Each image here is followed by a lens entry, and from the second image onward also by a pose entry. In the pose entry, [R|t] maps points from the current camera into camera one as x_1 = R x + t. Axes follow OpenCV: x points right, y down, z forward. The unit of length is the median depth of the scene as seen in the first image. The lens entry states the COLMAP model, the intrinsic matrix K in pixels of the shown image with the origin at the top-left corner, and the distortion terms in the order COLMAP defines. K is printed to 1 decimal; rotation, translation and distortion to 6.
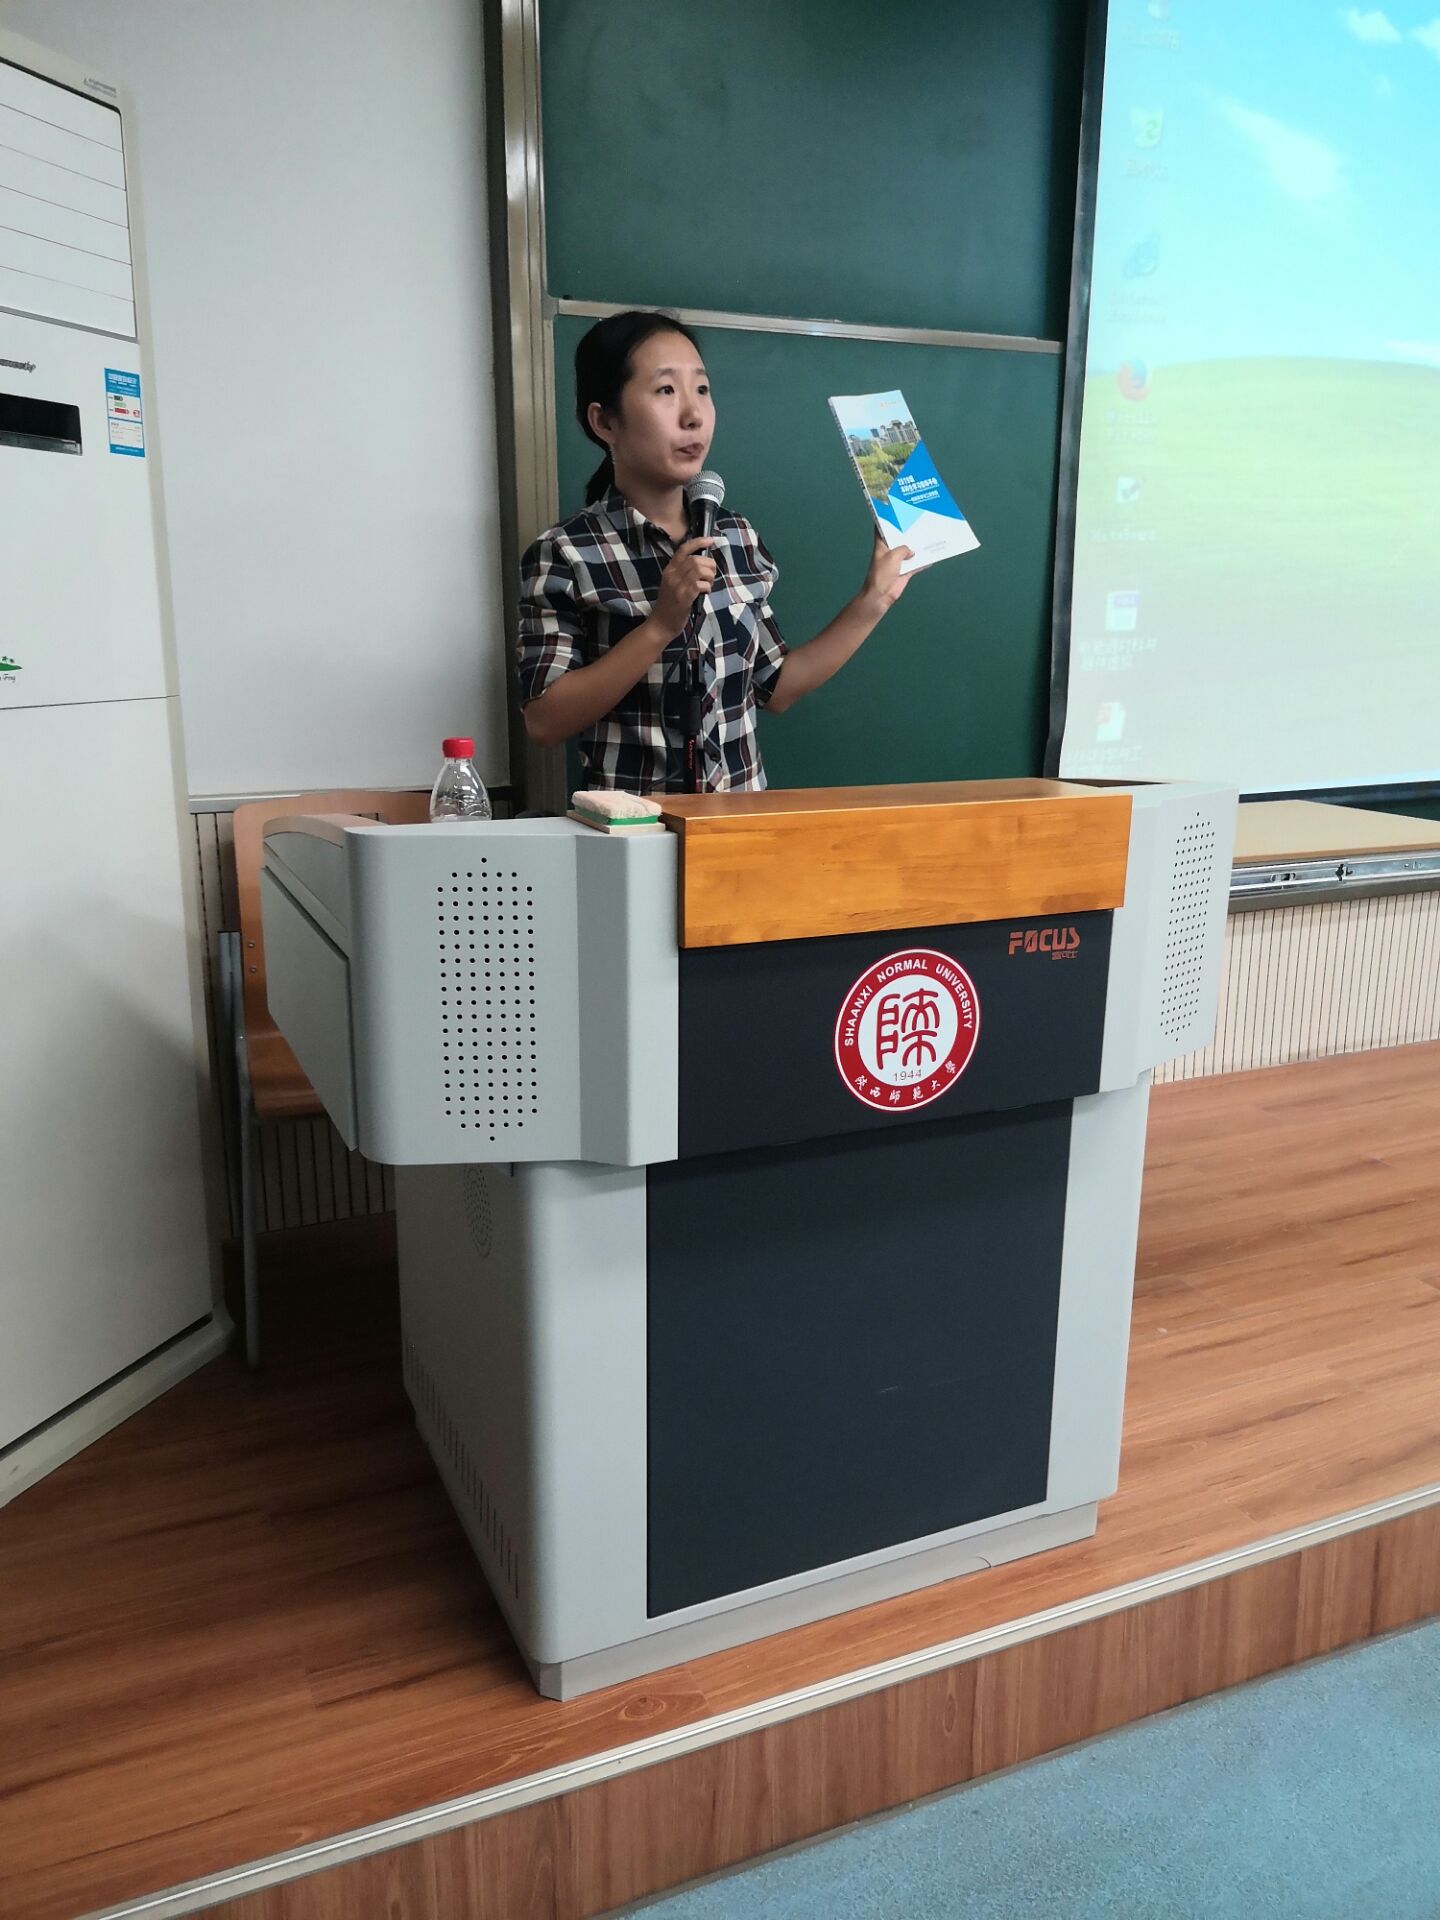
lens RADIAL K [[1460.3, 0, 717.6], [0, 1460.3, 957.8], [0, 0, 1]] dist [0.049714, -0.045742]
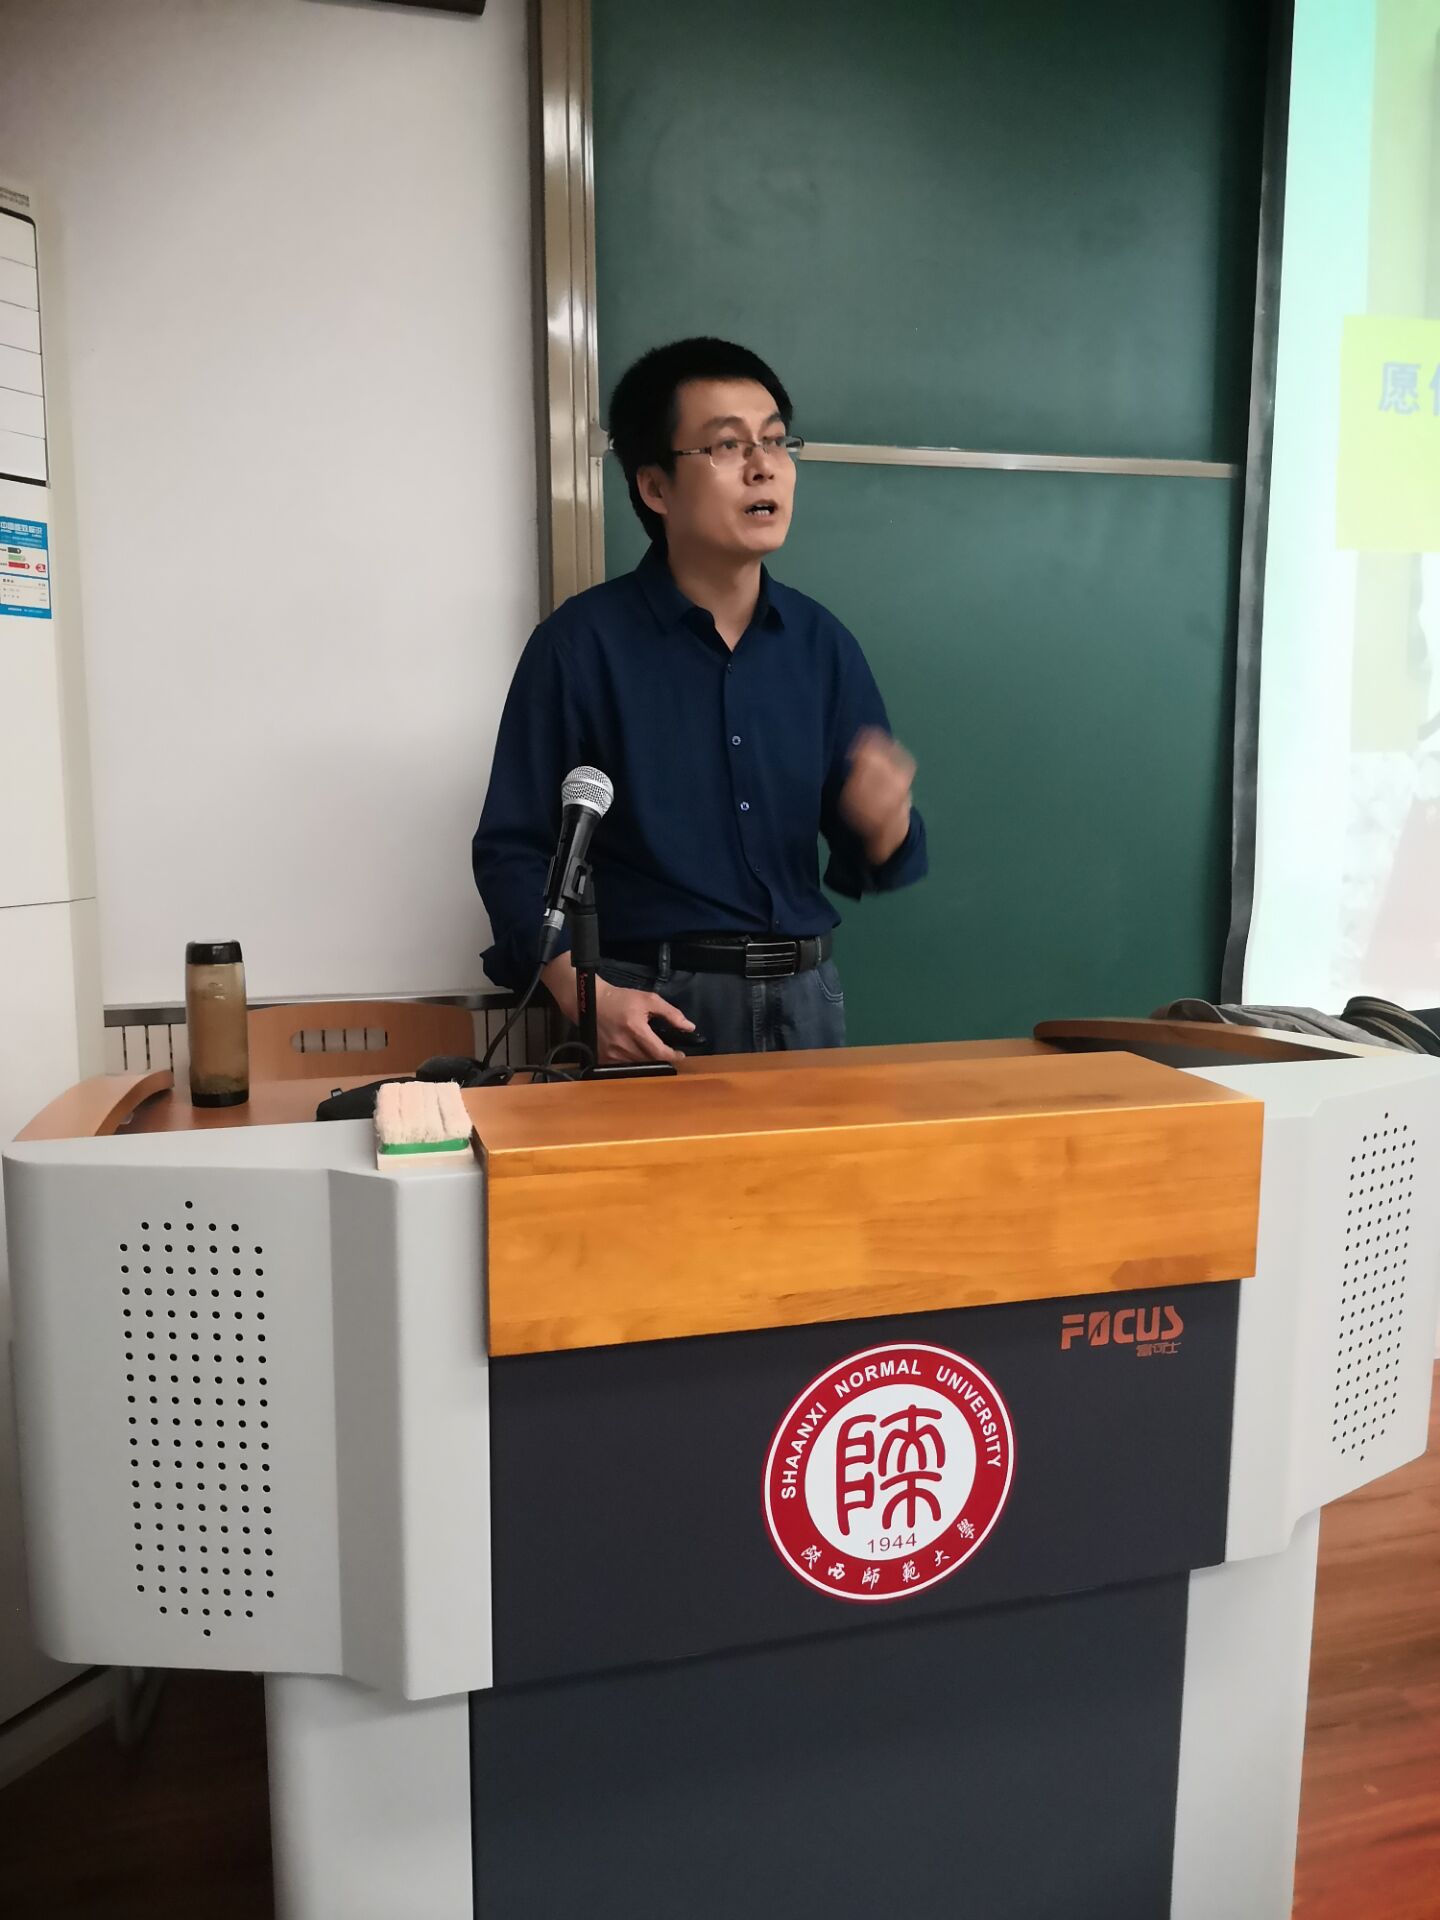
lens RADIAL K [[1460.3, 0, 723.6], [0, 1460.3, 956.4], [0, 0, 1]] dist [0.049714, -0.045742]
pose [[0.988349, 0.014573, -0.151504, 0.151739], [-0.029971, 0.994551, -0.099854, -0.105455], [0.149223, 0.103231, 0.983400, 0.346395]]
